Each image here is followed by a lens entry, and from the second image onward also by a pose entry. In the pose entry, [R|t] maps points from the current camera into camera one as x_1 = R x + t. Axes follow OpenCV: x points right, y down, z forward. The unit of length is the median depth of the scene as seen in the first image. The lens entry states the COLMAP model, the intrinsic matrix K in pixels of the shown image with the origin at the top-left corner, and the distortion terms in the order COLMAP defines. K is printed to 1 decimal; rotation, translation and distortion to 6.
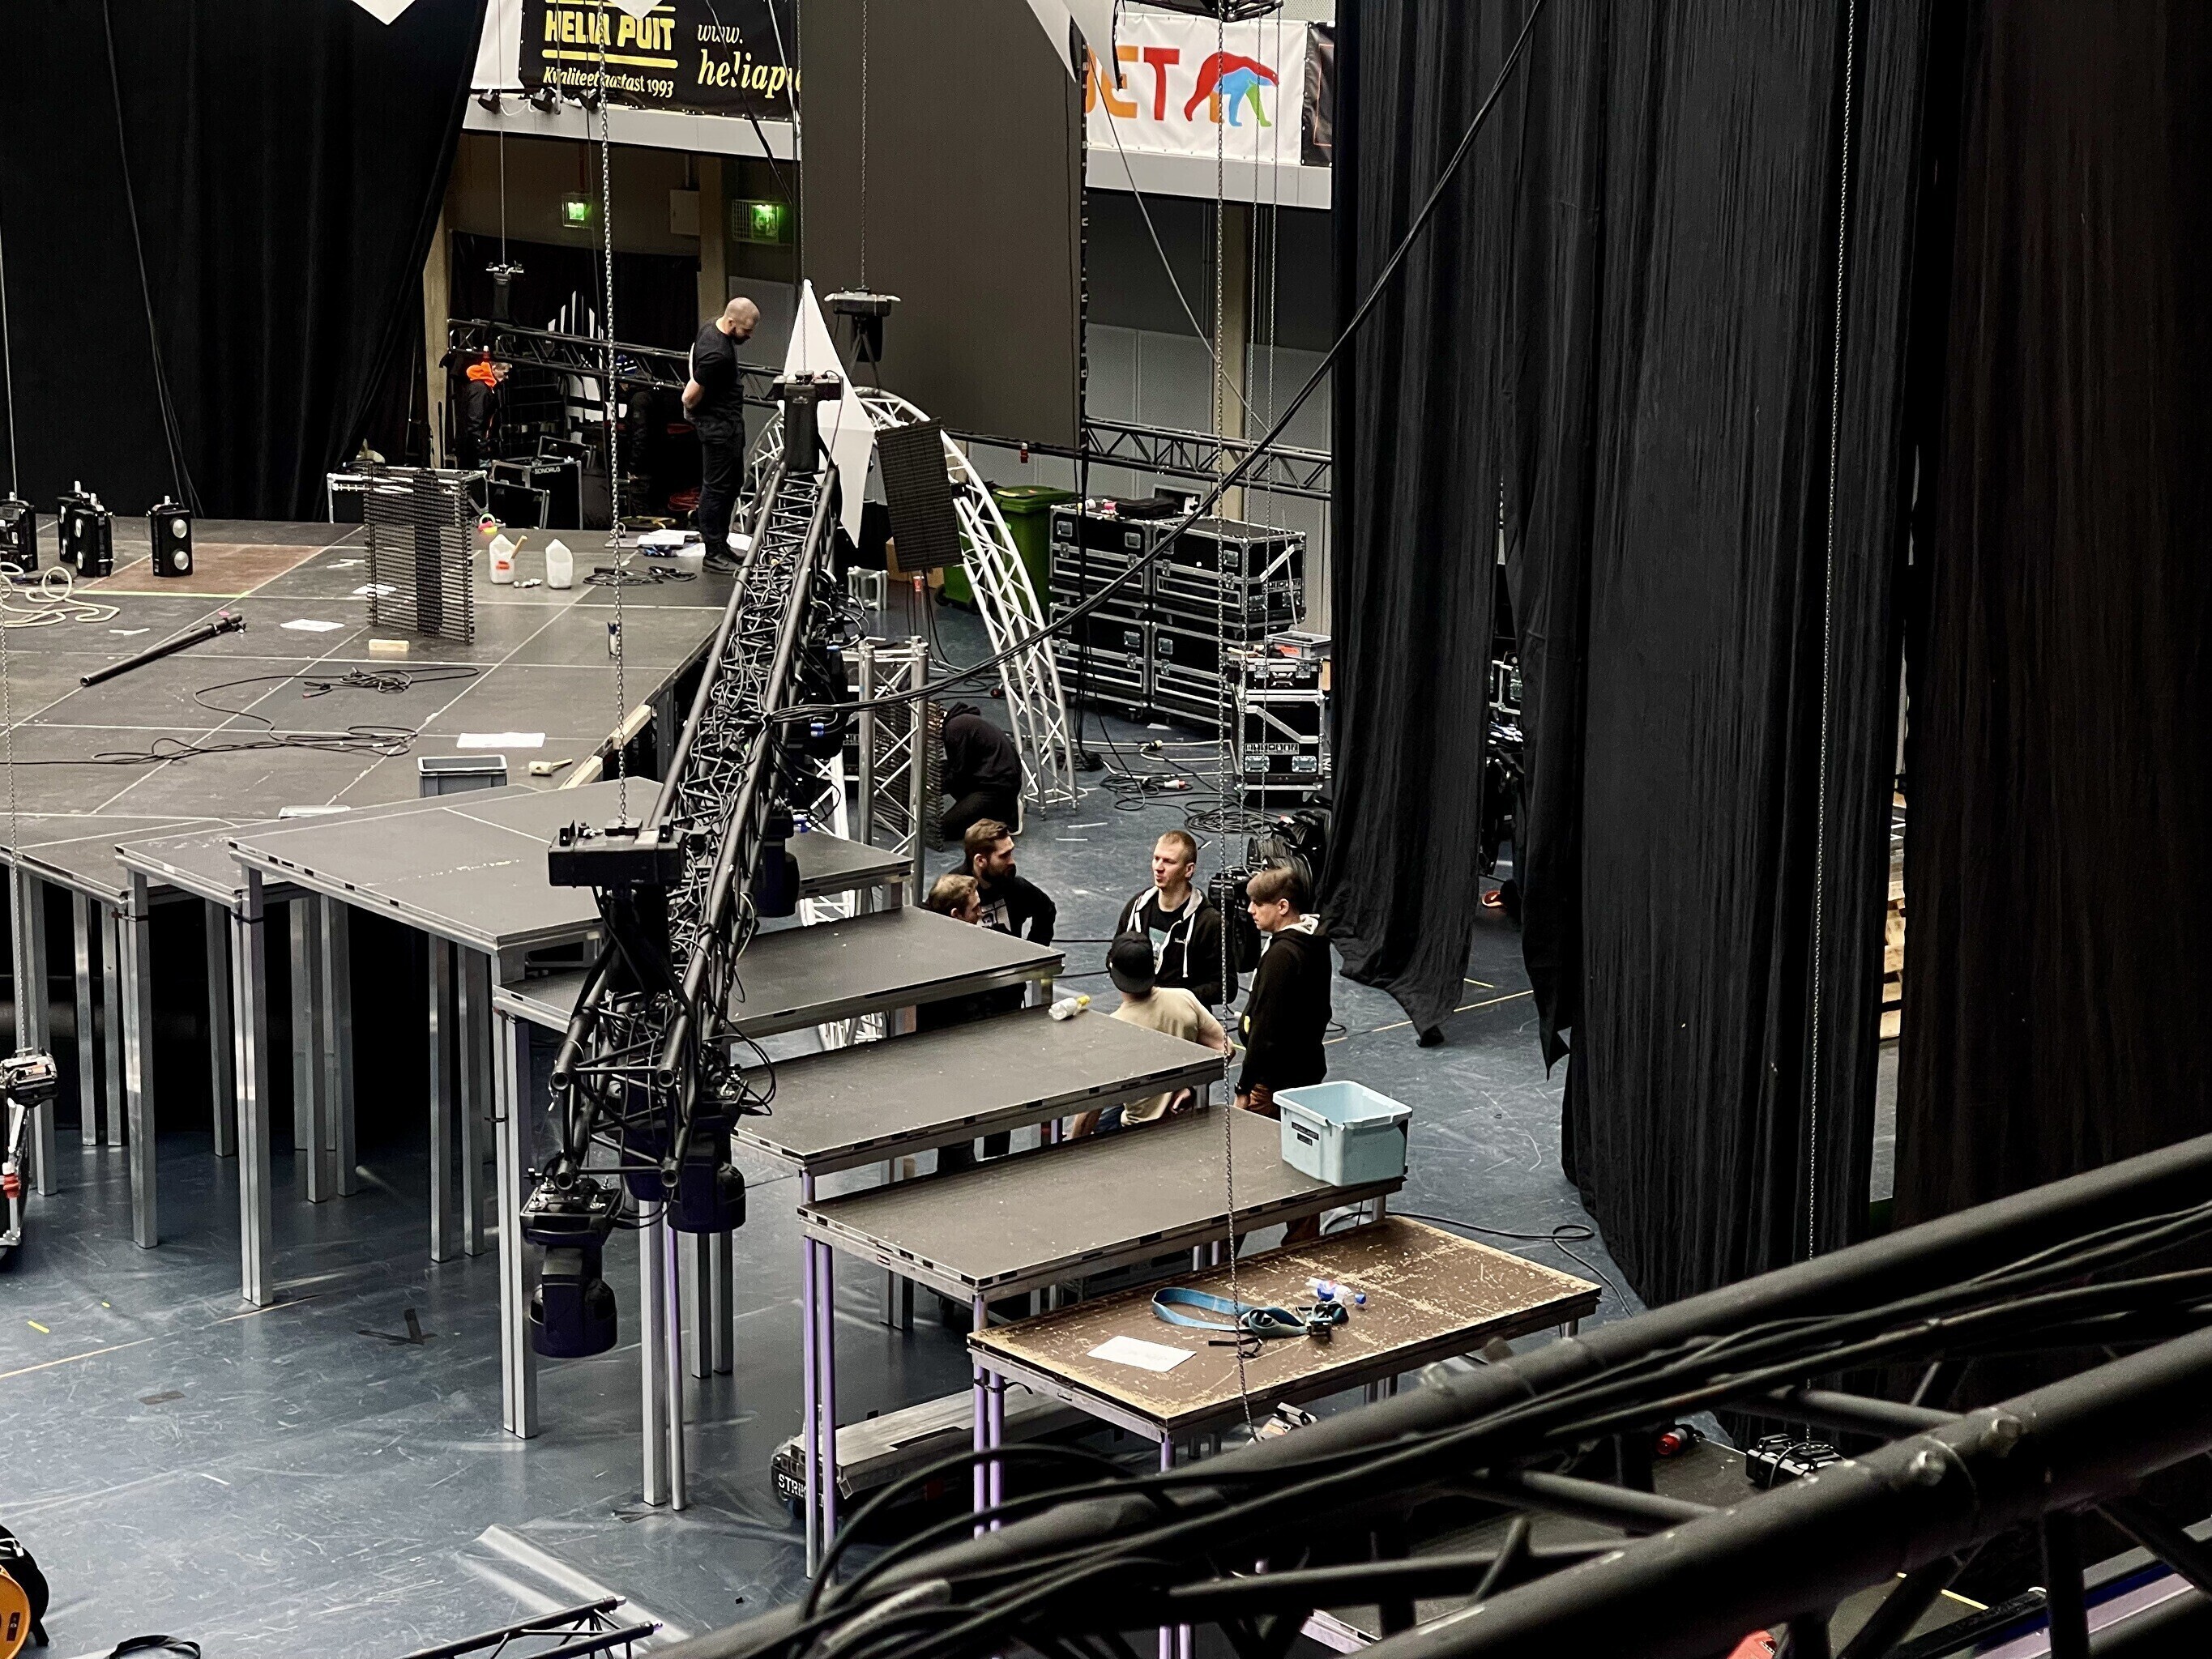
lens RADIAL K [[4155.3, 0, 1137.2], [0, 4155.3, 802.7], [0, 0, 1]] dist [0.266006, -0.026031]
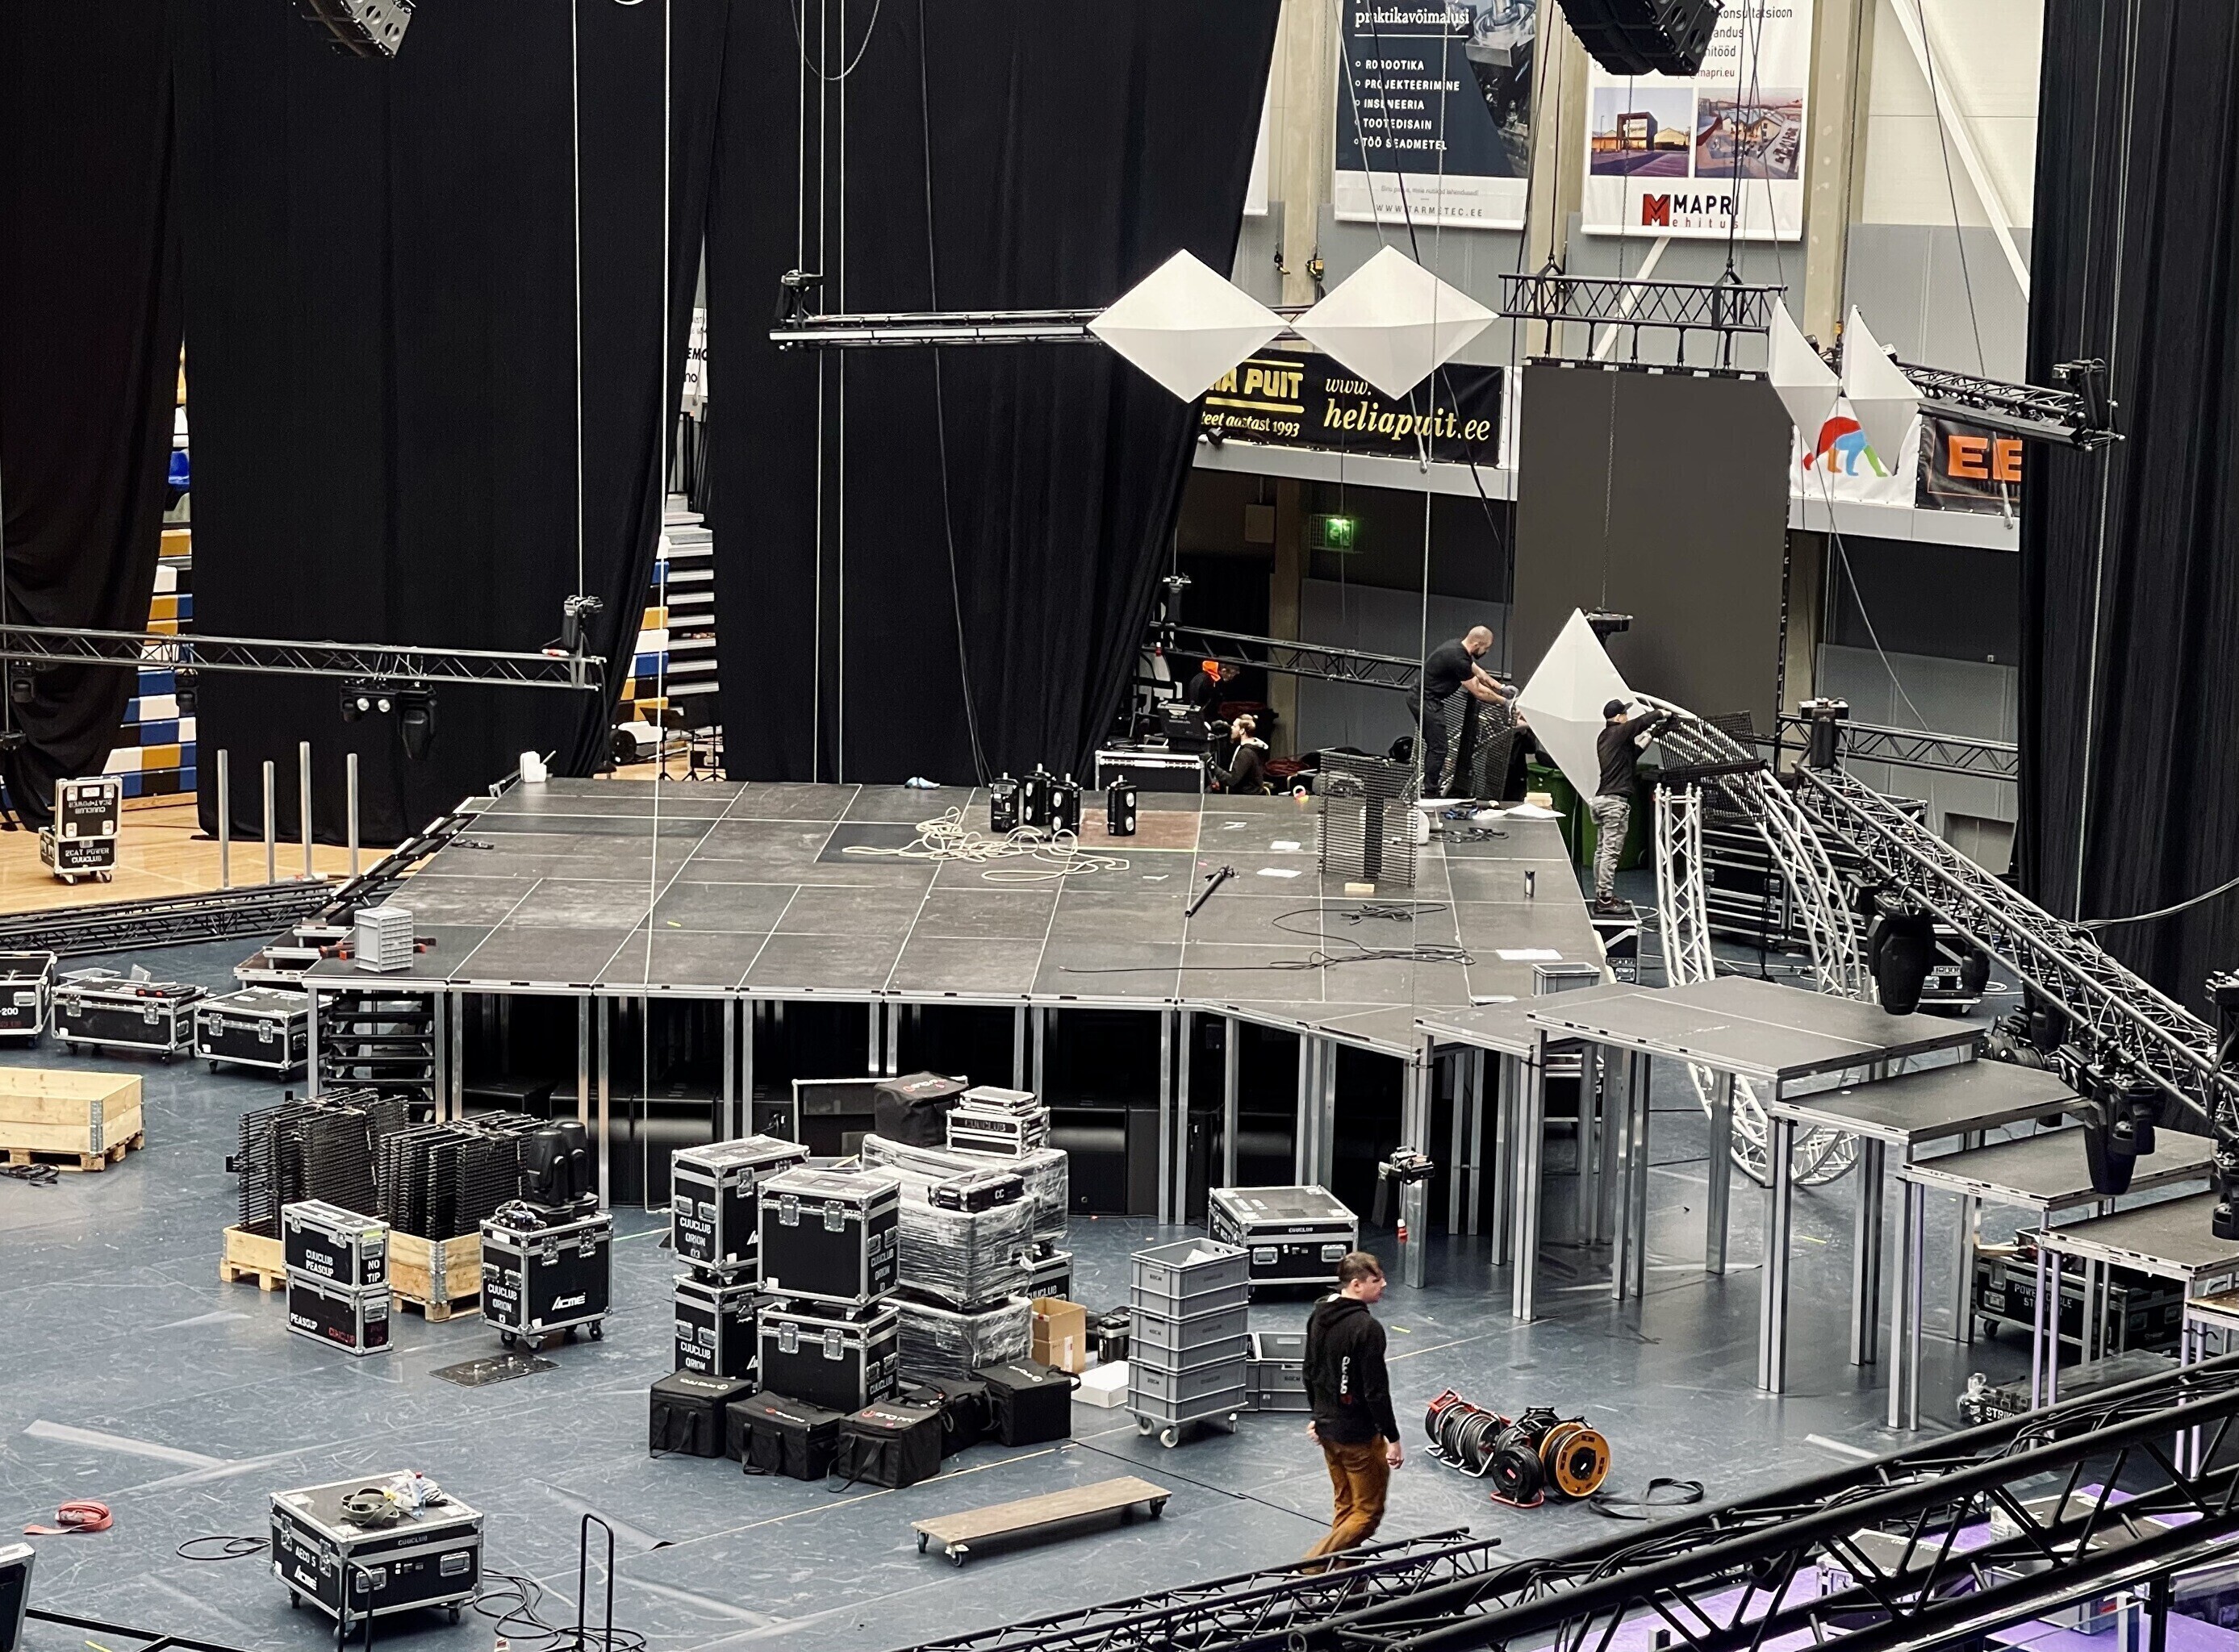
lens RADIAL K [[4423.0, 0, 1117.3], [0, 4423.0, 888.5], [0, 0, 1]] dist [0.150669, 1.386199]
pose [[0.999977, 0.003455, -0.005843, -0.221898], [-0.003680, 0.999234, -0.038961, 0.016864], [0.005704, 0.038981, 0.999224, -0.385637]]
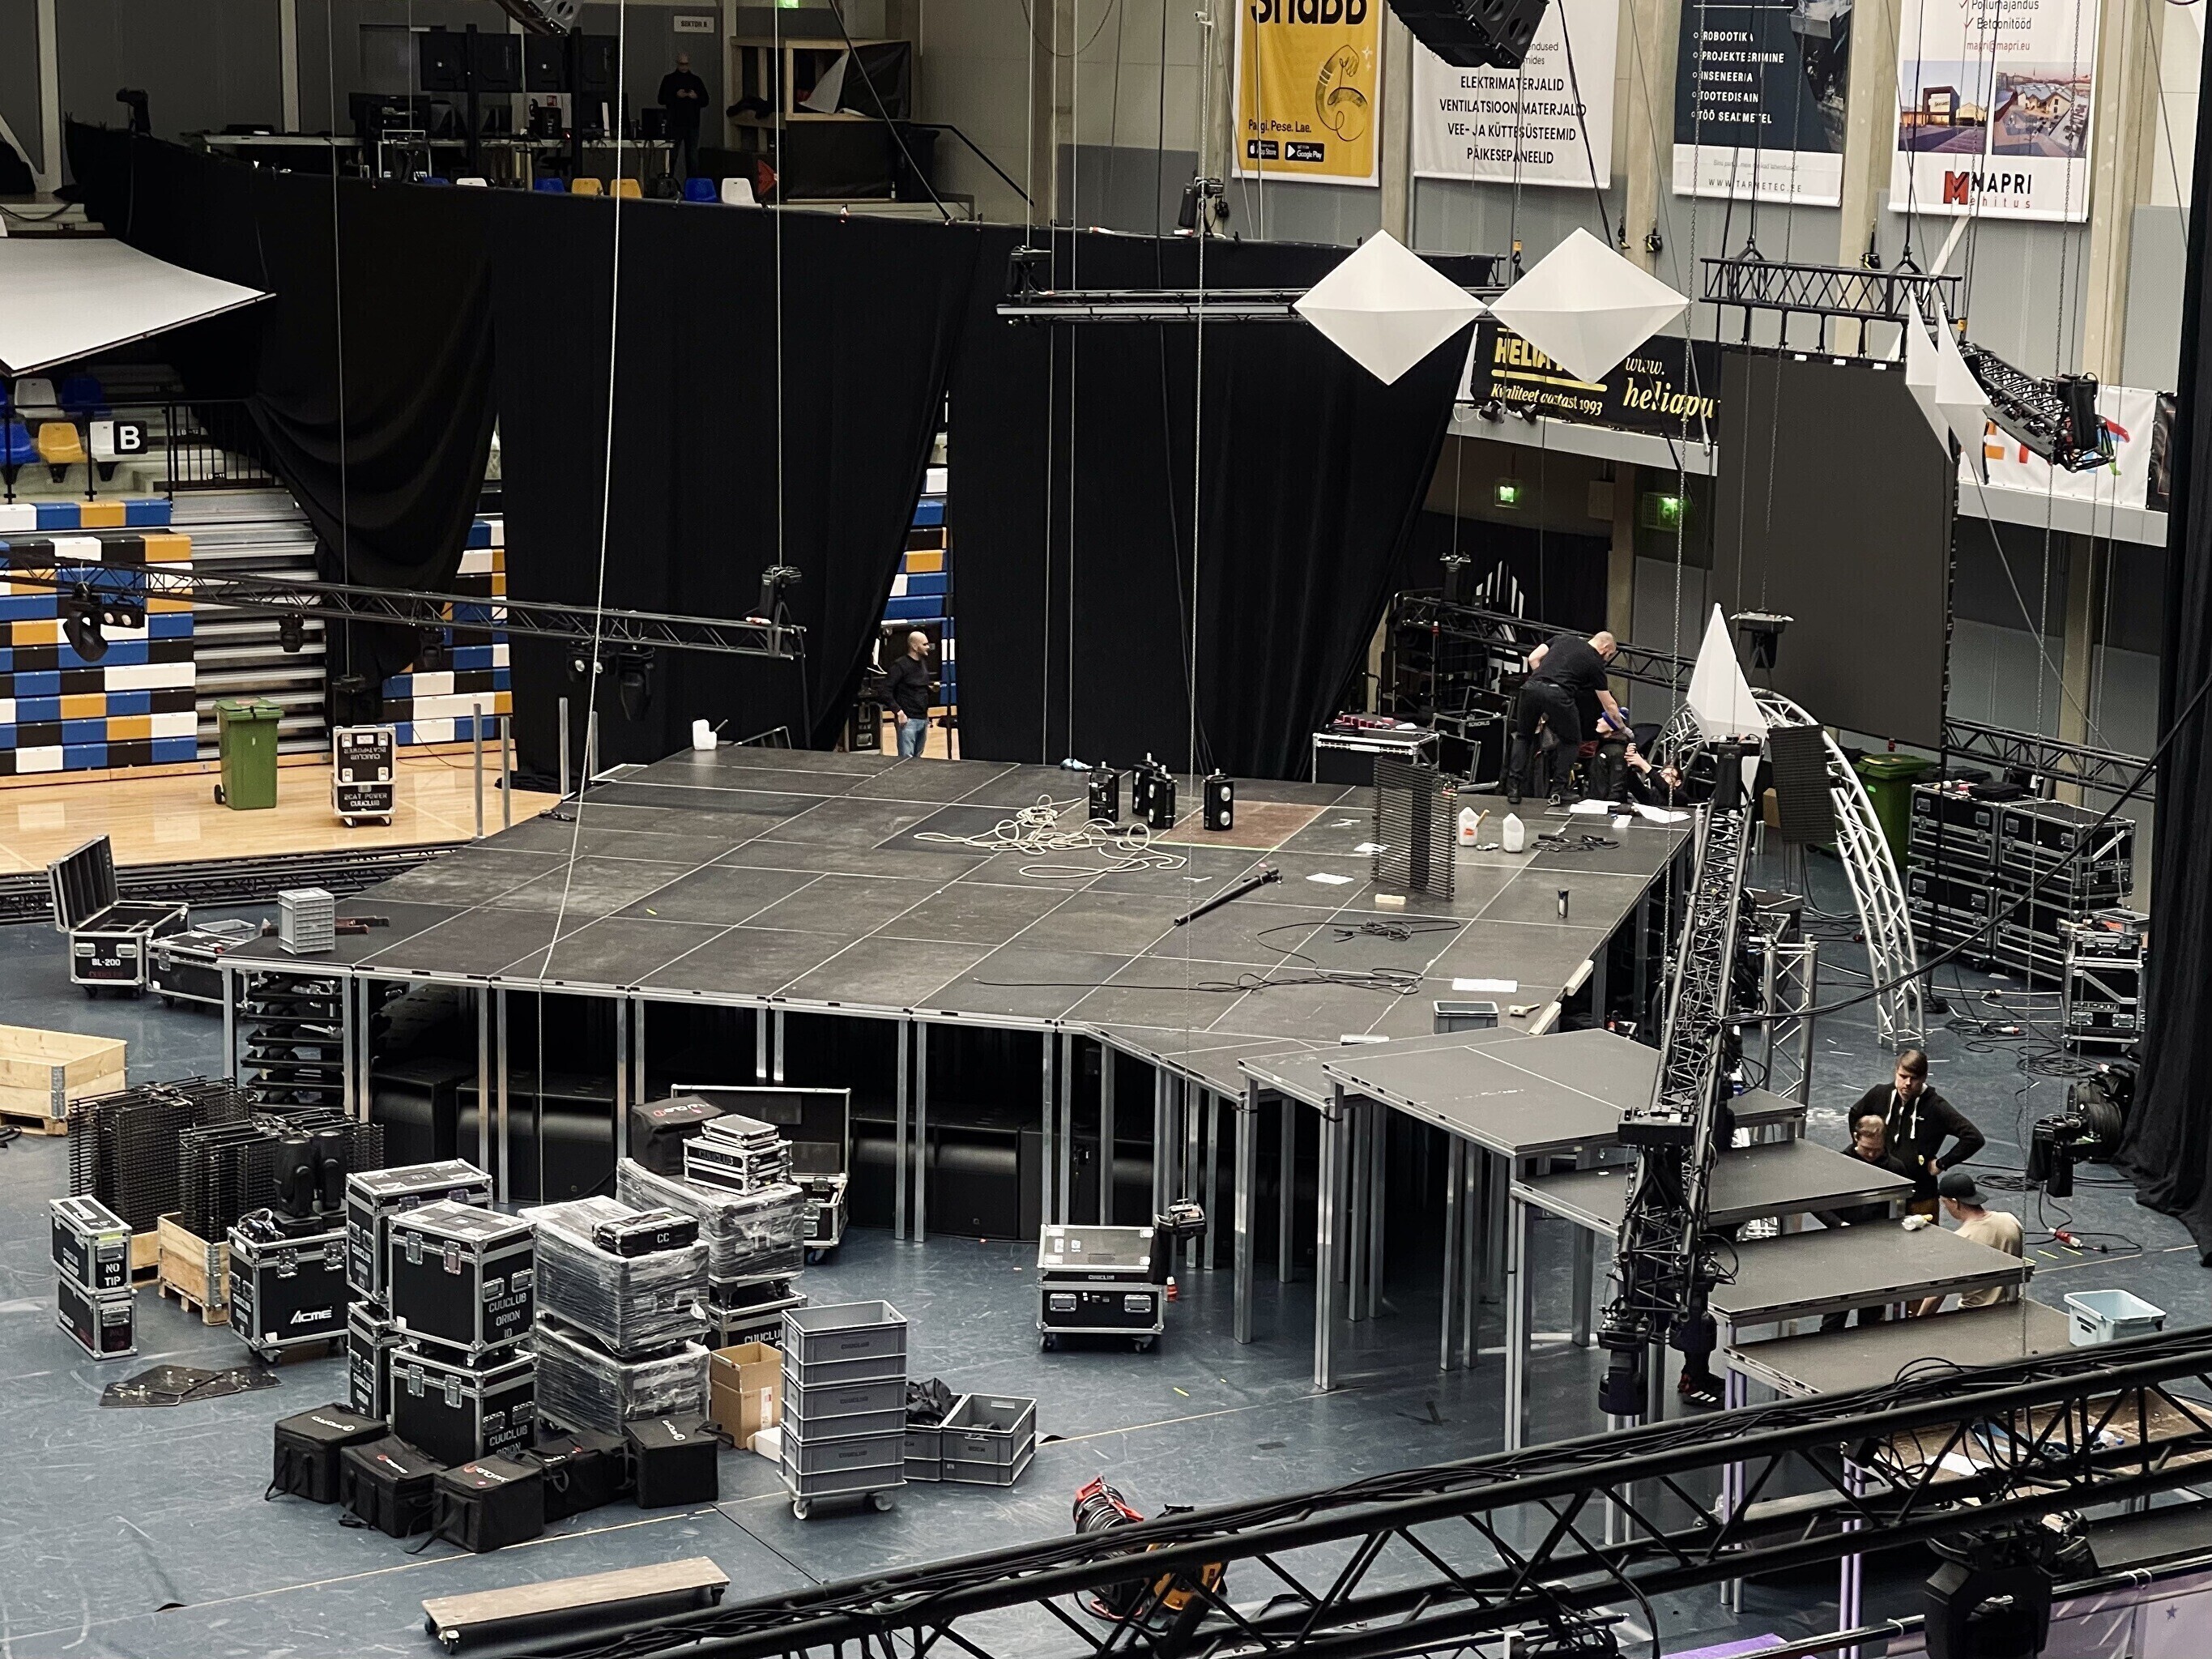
lens RADIAL K [[4156.0, 0, 1137.2], [0, 4156.0, 802.7], [0, 0, 1]] dist [0.266006, -0.026031]
pose [[0.979072, 0.041667, -0.199205, 0.001658], [-0.049175, 0.998248, -0.032892, -0.018765], [0.197486, 0.041999, 0.979406, -0.259170]]
